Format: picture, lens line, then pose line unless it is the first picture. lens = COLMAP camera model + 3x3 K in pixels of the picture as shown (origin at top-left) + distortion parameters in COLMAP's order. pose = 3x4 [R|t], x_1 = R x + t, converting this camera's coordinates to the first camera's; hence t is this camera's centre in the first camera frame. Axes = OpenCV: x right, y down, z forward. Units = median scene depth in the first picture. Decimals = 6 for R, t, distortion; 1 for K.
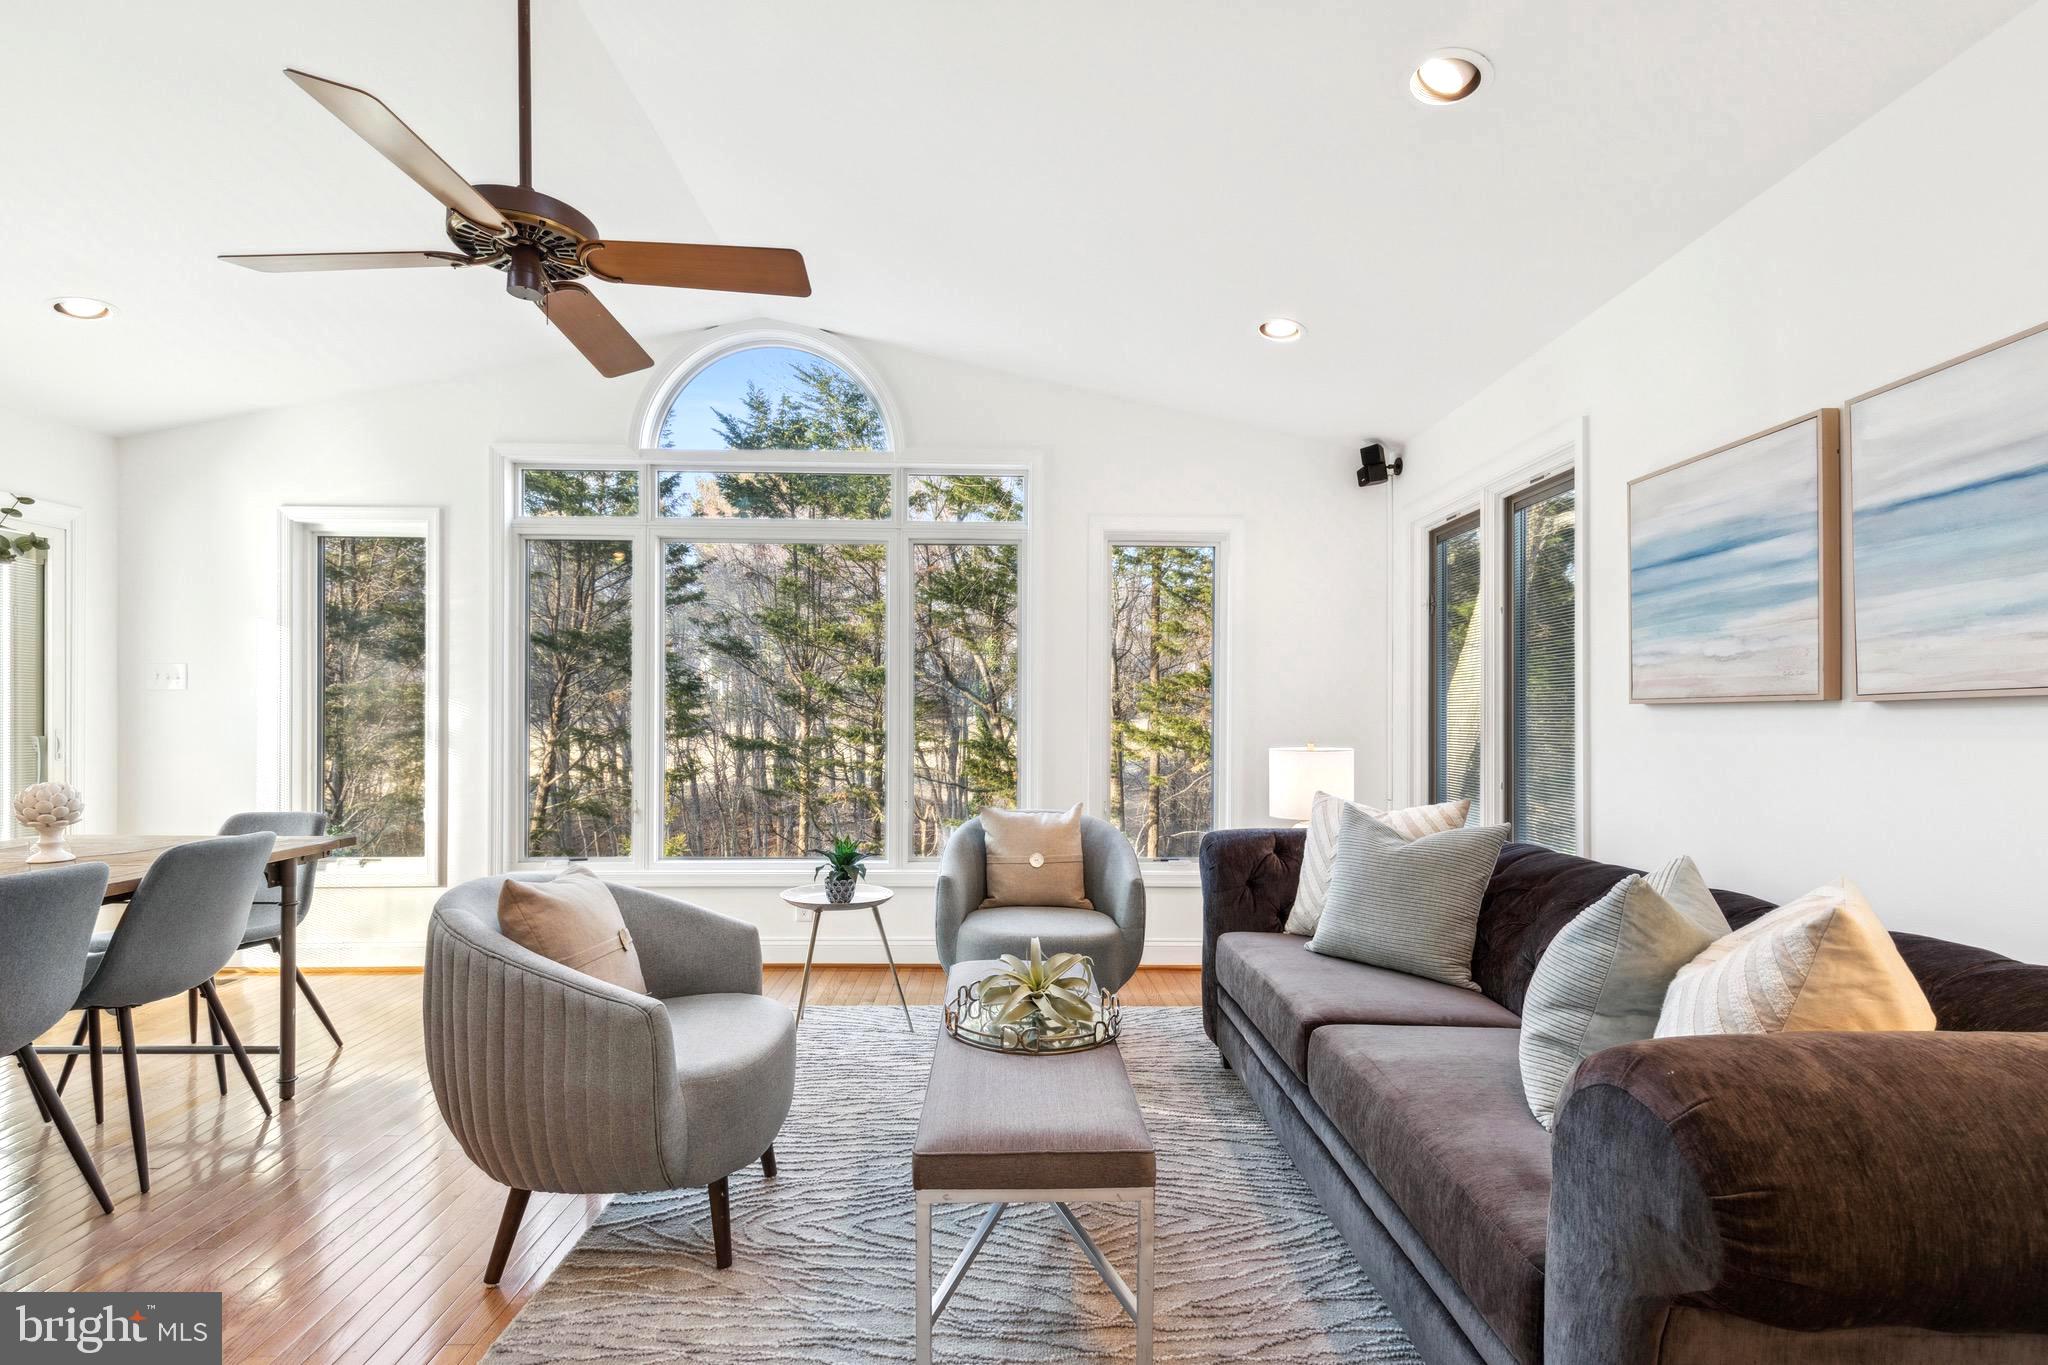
lens RADIAL K [[939.1, 0, 1028.4], [0, 939.1, 717.5], [0, 0, 1]] dist [0.001183, -0.000295]
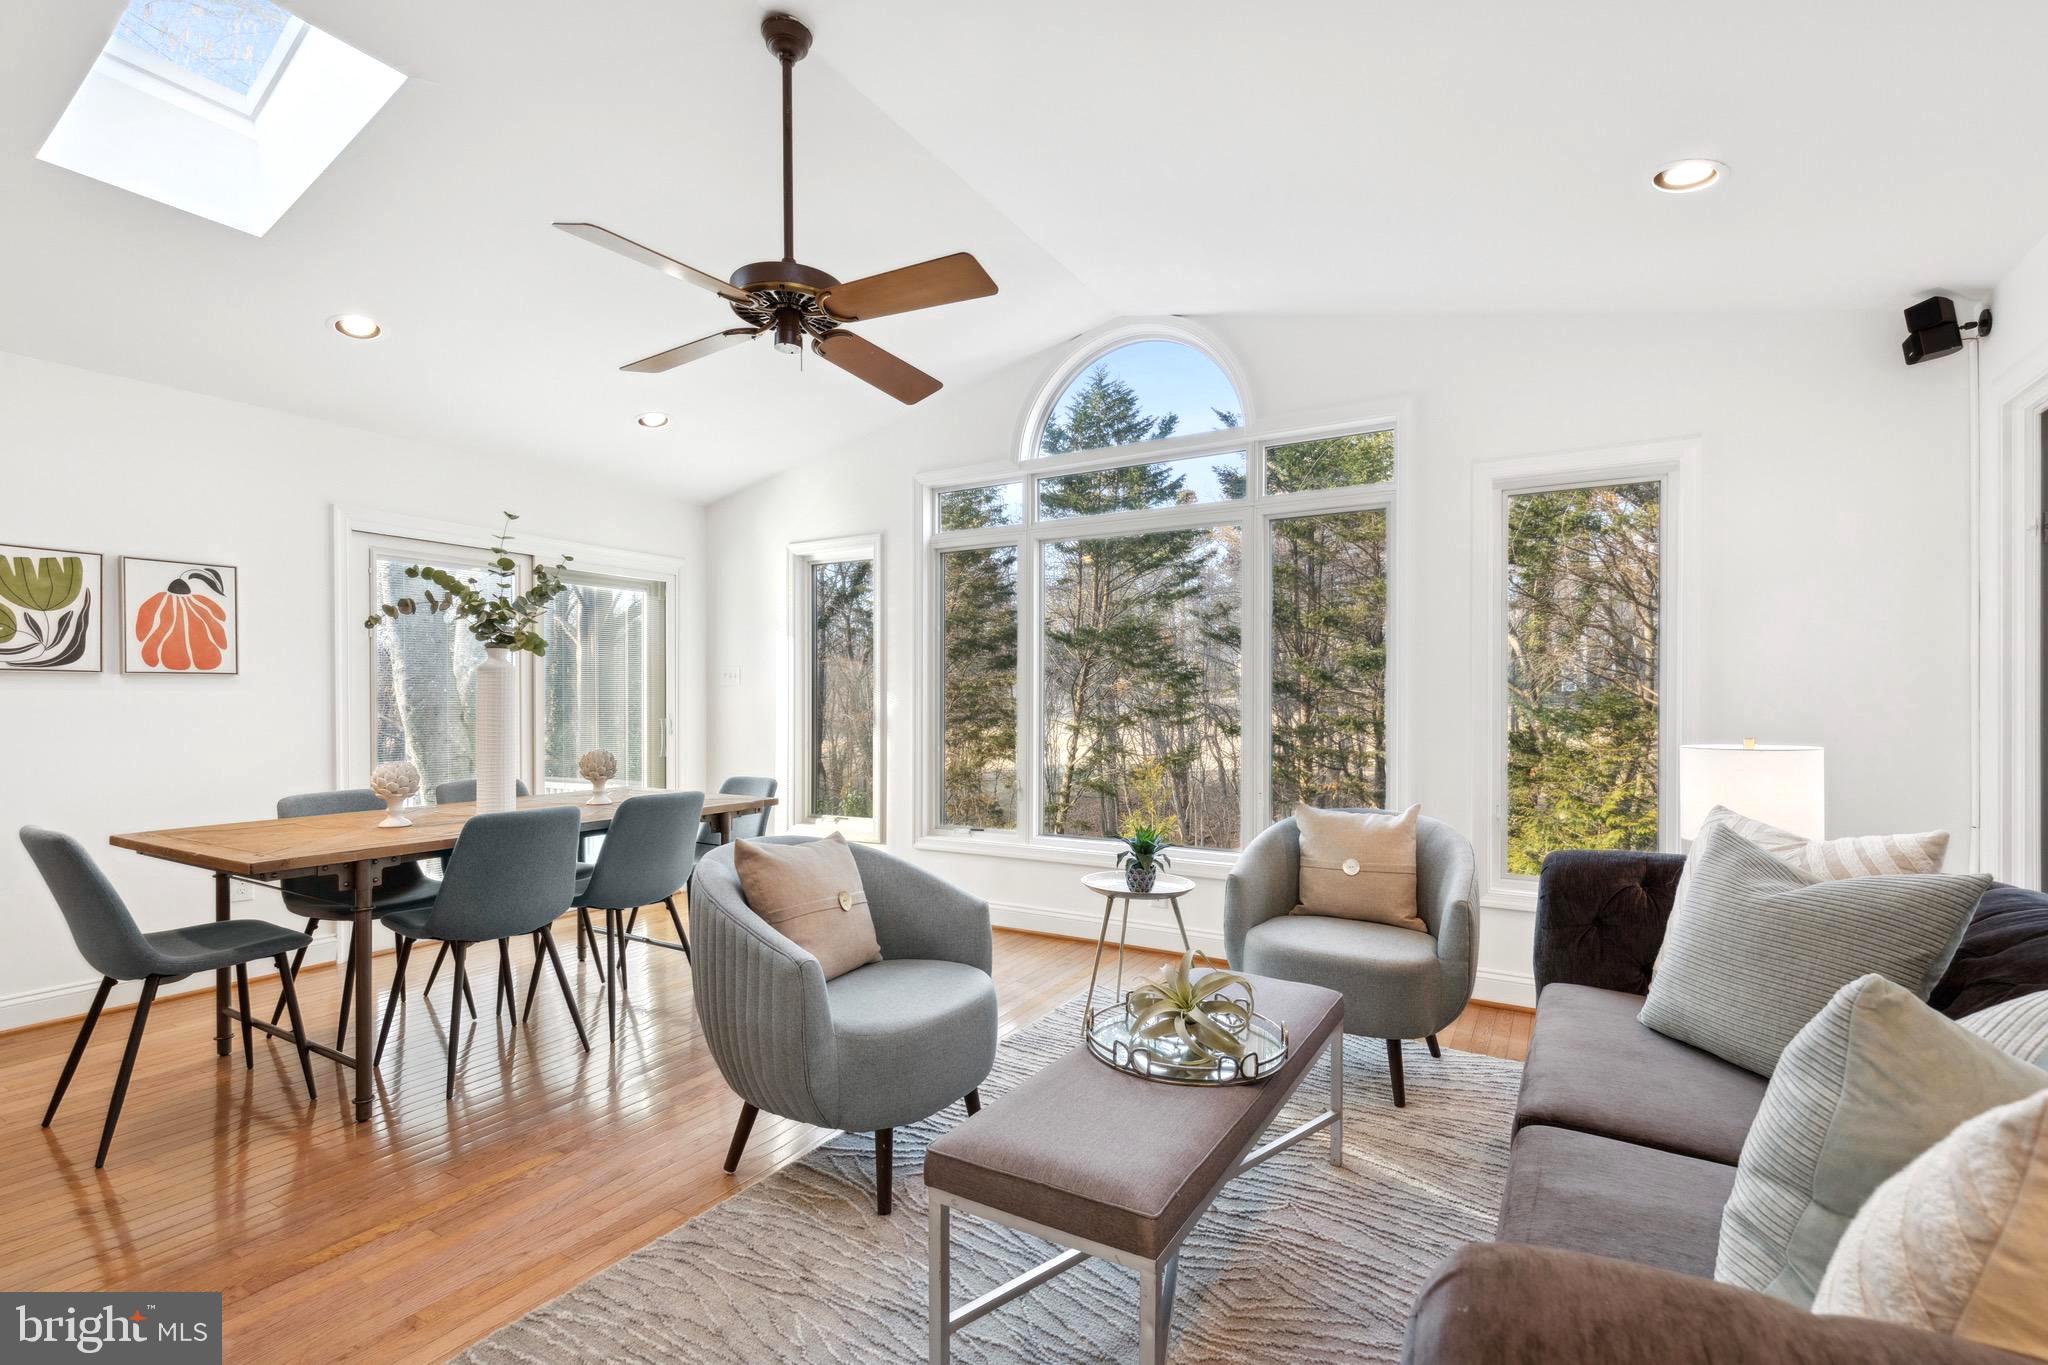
lens RADIAL K [[930.7, 0, 1036.2], [0, 930.7, 704.0], [0, 0, 1]] dist [0.002078, -0.000628]
pose [[0.843204, -0.002835, -0.537586, 0.247793], [0.001659, 0.999995, -0.002671, 0.001915], [0.537591, 0.001361, 0.843205, 0.119808]]
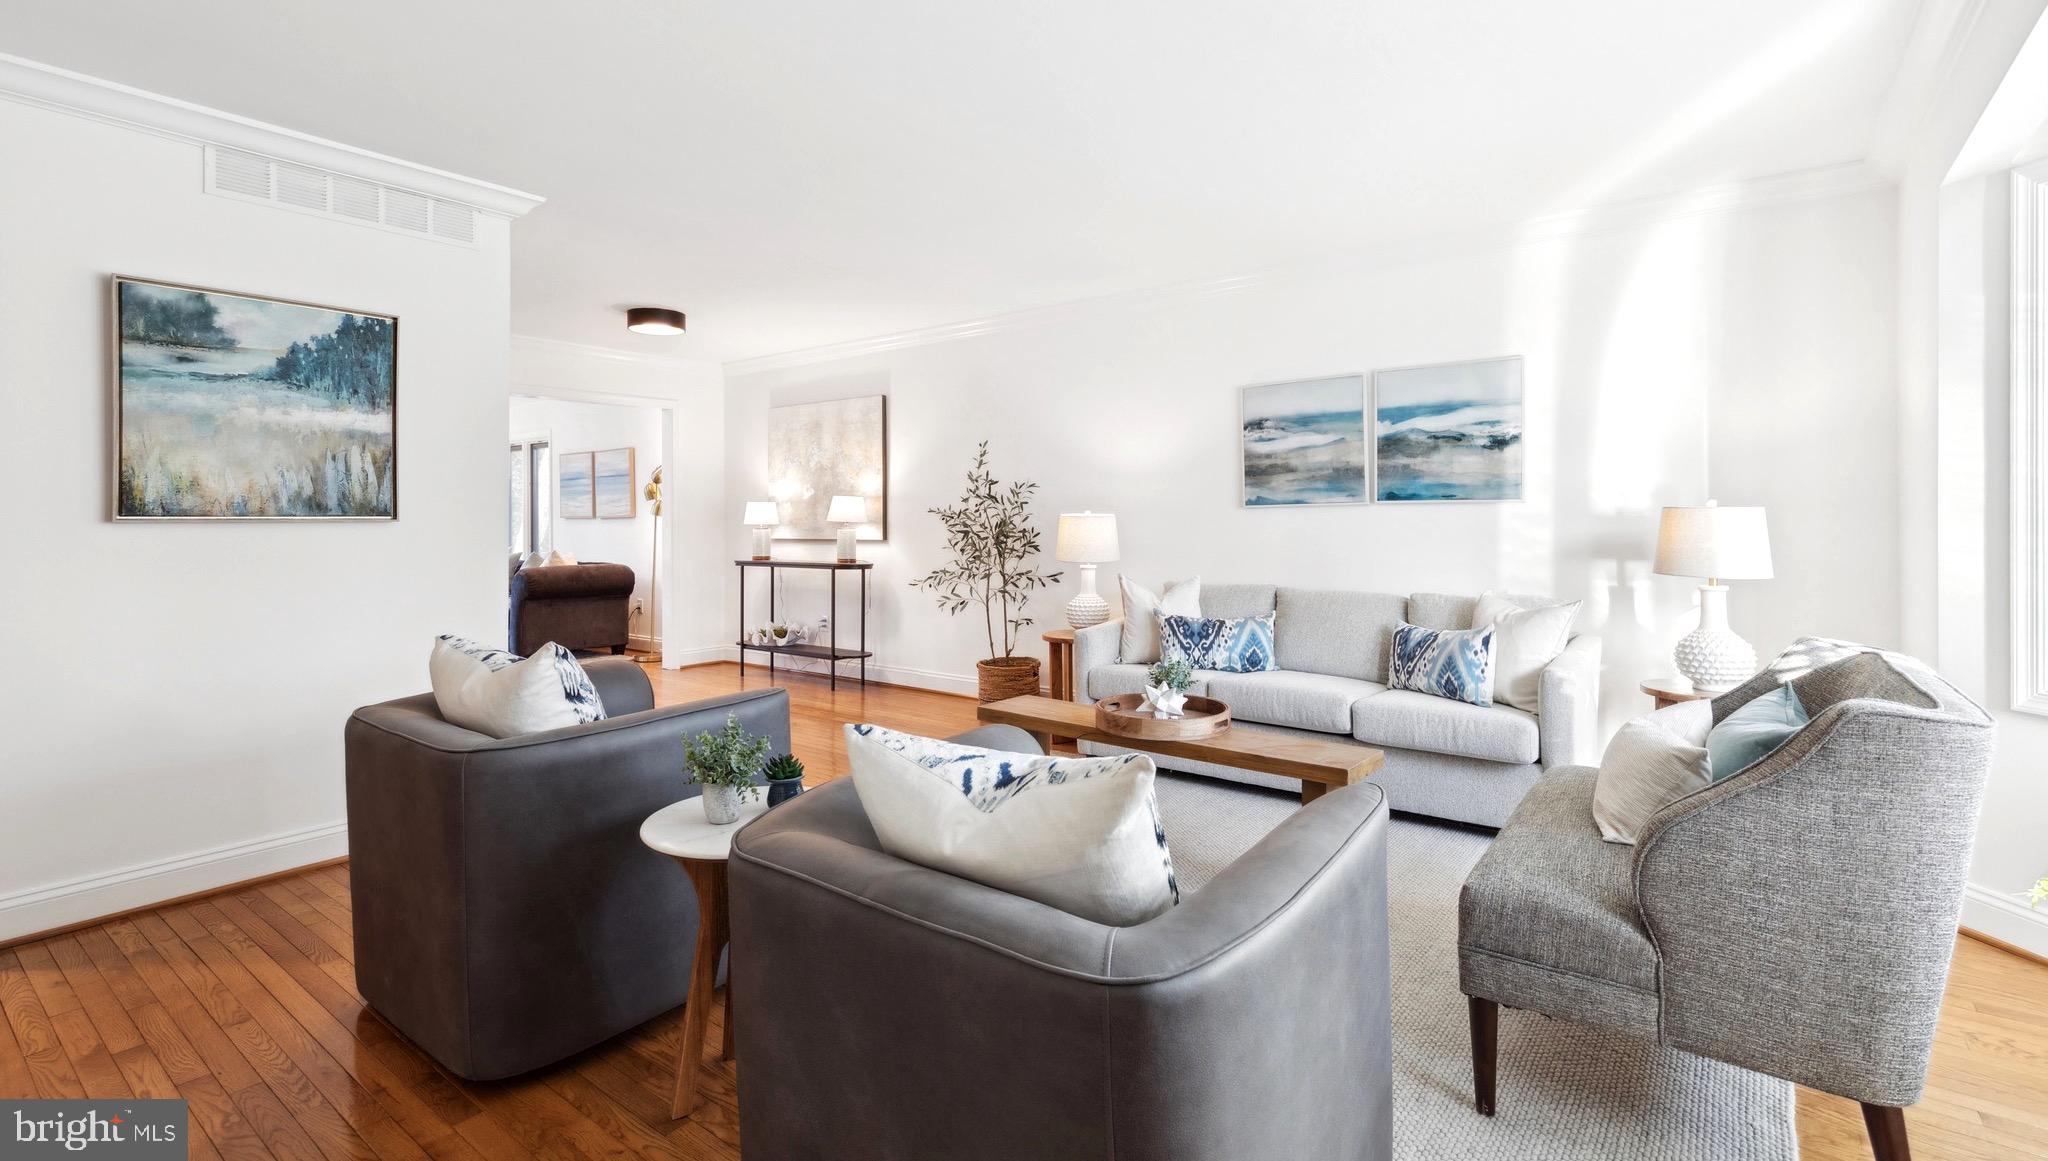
lens RADIAL K [[924.0, 0, 1030.3], [0, 924.0, 515.3], [0, 0, 1]] dist [0.001006, -0.000377]
pose [[0.628180, -0.001593, 0.778066, -0.784929], [0.005907, 0.999979, -0.002721, -0.003366], [-0.778046, 0.006305, 0.628176, -2.107882]]
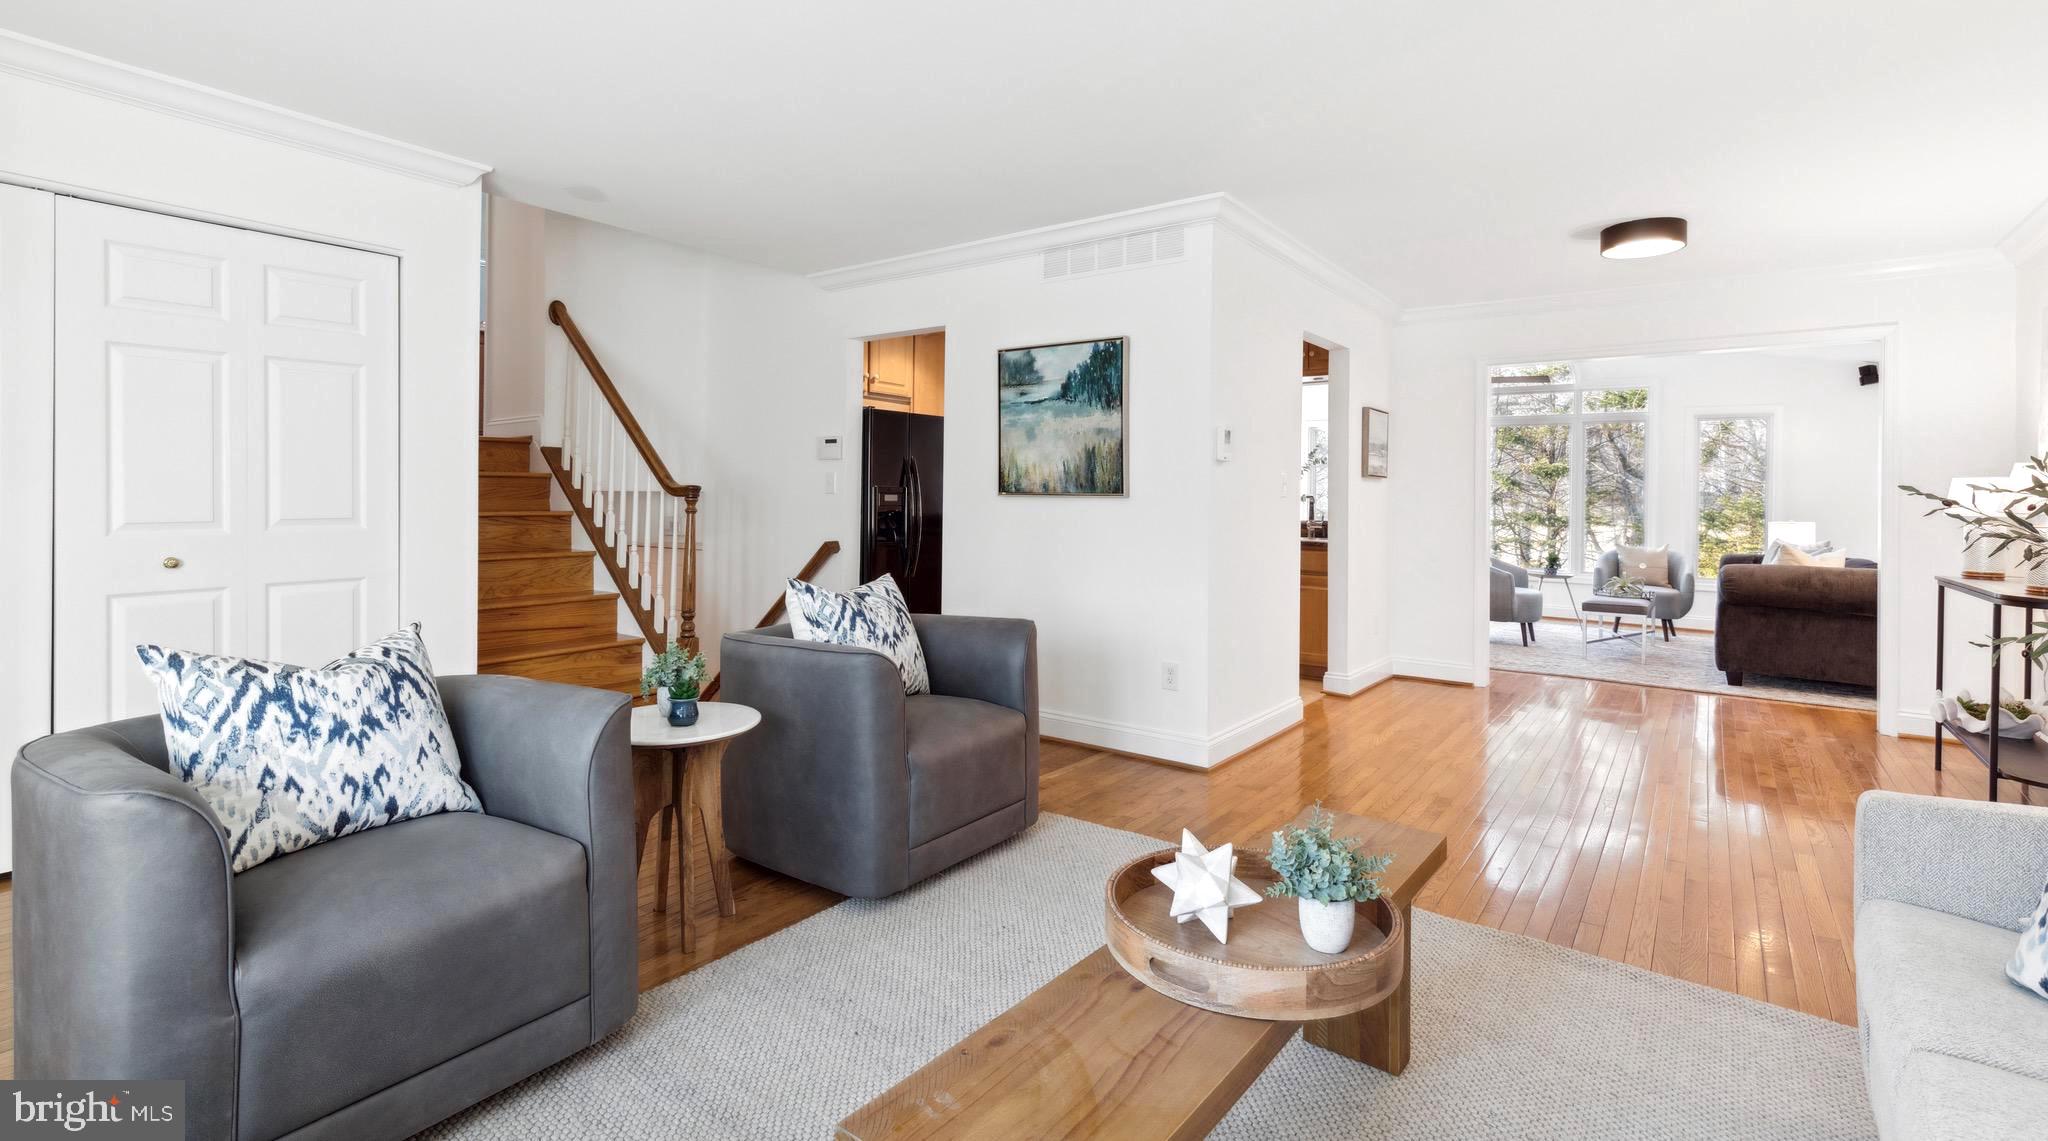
lens RADIAL K [[924.3, 0, 1024.6], [0, 924.3, 503.4], [0, 0, 1]] dist [-0.000110, -0.000152]
pose [[0.784831, 0.012285, -0.619589, 0.253996], [-0.011698, 0.999919, 0.005009, -0.000730], [0.619600, 0.003317, 0.784911, -2.024669]]
